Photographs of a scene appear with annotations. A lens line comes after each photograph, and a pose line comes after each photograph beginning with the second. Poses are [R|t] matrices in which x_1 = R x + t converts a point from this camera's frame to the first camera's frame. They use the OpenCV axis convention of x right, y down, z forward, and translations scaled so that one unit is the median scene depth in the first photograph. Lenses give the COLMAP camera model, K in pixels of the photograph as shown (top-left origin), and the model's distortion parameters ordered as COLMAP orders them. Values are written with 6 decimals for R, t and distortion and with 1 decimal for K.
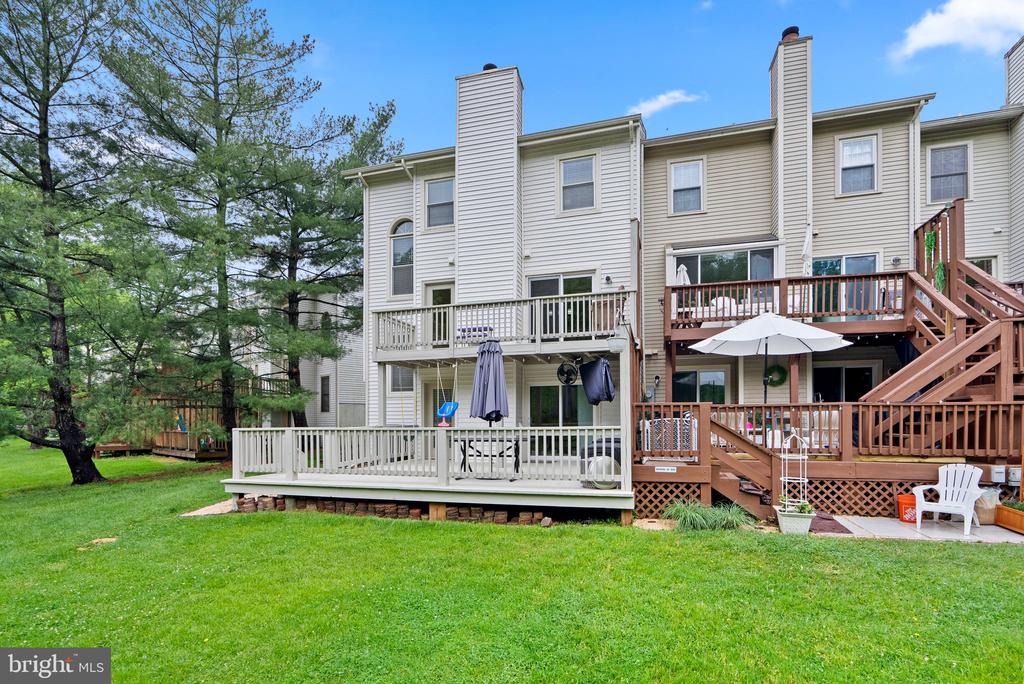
lens RADIAL K [[470.4, 0, 521.4], [0, 470.4, 343.1], [0, 0, 1]] dist [-0.002947, 0.002217]
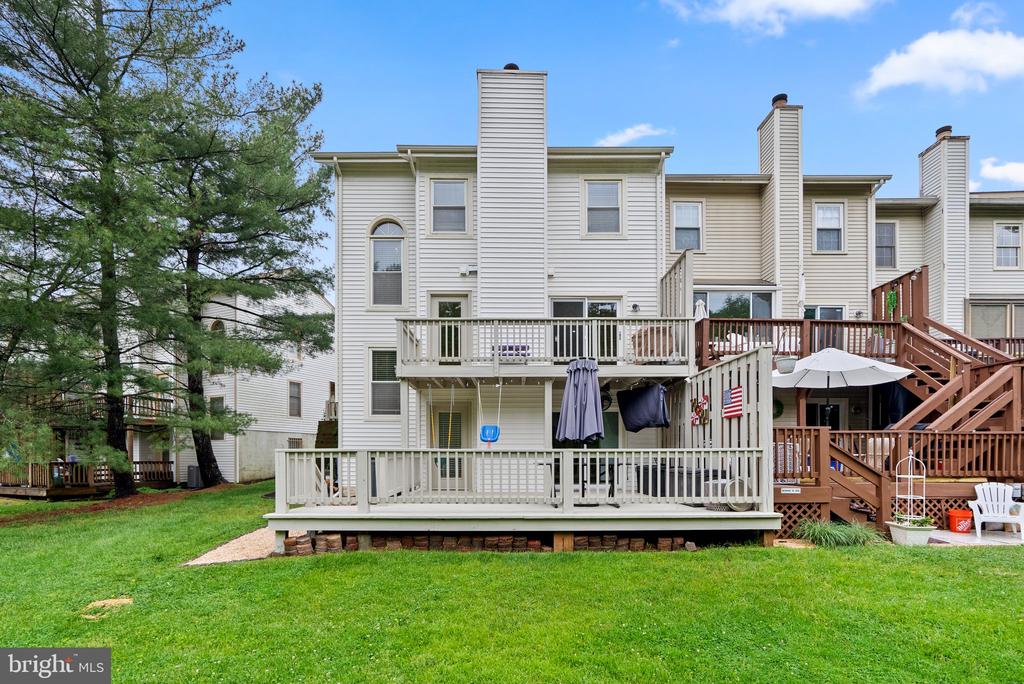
lens RADIAL K [[470.4, 0, 502.9], [0, 470.4, 384.7], [0, 0, 1]] dist [-0.002947, 0.002217]
pose [[0.960296, 0.046792, 0.275032, -0.370857], [-0.052545, 0.998526, 0.013583, 0.032967], [-0.273991, -0.027495, 0.961339, 0.112716]]
